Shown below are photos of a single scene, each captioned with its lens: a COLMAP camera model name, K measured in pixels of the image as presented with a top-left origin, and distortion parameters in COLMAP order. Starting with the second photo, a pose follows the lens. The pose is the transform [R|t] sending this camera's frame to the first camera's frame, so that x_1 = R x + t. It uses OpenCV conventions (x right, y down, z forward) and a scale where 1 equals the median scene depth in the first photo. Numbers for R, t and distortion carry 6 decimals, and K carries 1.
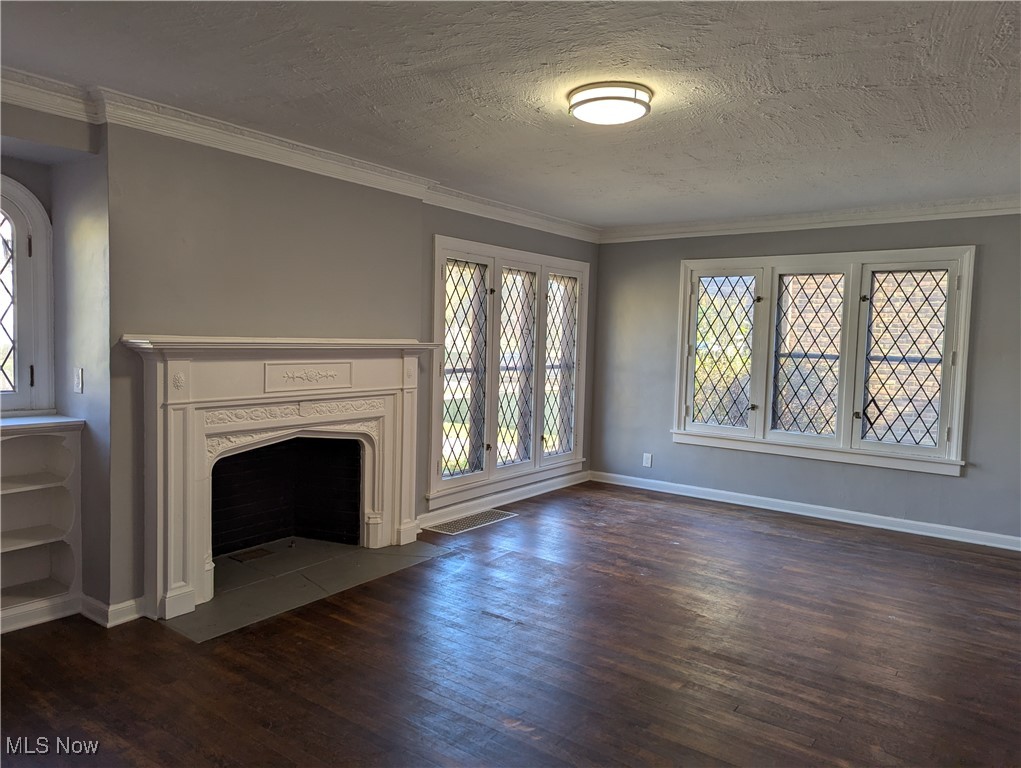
lens RADIAL K [[722.5, 0, 510.5], [0, 722.5, 384.0], [0, 0, 1]] dist [0.146963, -0.000284]
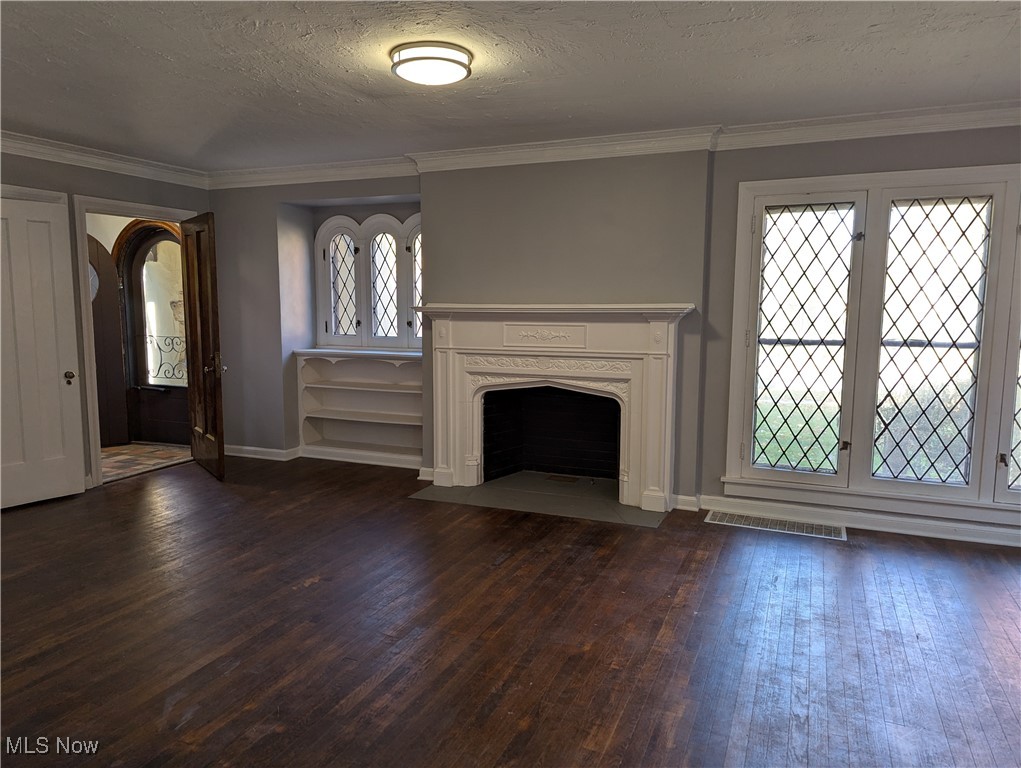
lens RADIAL K [[722.5, 0, 510.5], [0, 722.5, 384.0], [0, 0, 1]] dist [0.146963, -0.000284]
pose [[0.255496, 0.085774, -0.962998, 0.822851], [-0.064319, 0.995358, 0.071592, -0.012432], [0.964668, 0.043648, 0.259827, 0.604387]]
